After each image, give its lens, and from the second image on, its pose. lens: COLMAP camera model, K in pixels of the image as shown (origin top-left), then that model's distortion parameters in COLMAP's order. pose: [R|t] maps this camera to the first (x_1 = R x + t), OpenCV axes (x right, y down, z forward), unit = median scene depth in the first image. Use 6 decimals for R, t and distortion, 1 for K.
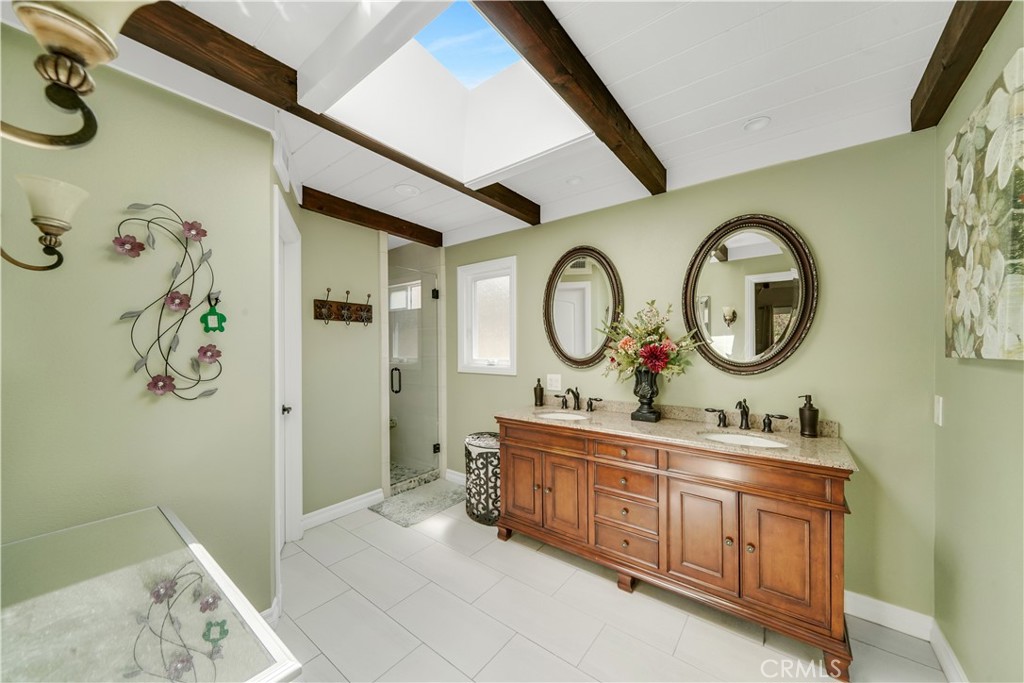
lens RADIAL K [[364.3, 0, 516.1], [0, 364.3, 348.8], [0, 0, 1]] dist [-0.001905, 0.000764]
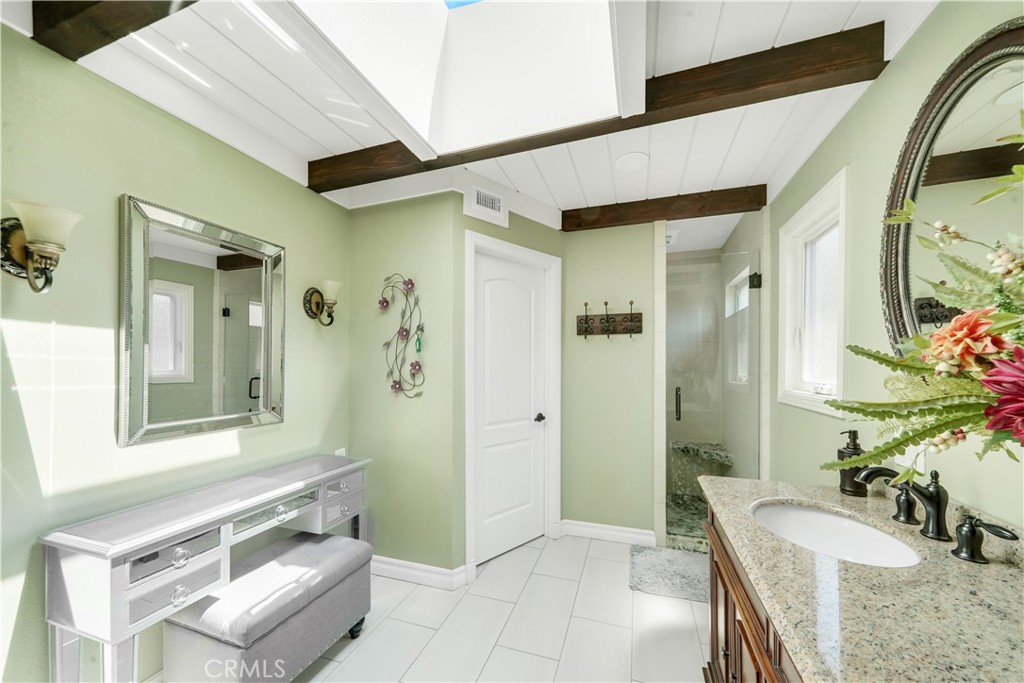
lens RADIAL K [[364.3, 0, 515.1], [0, 364.3, 367.2], [0, 0, 1]] dist [-0.001905, 0.000764]
pose [[0.314629, 0.005321, -0.949200, 0.666483], [0.002085, 0.999978, 0.006296, 0.003997], [0.949212, -0.003960, 0.314611, 0.922144]]
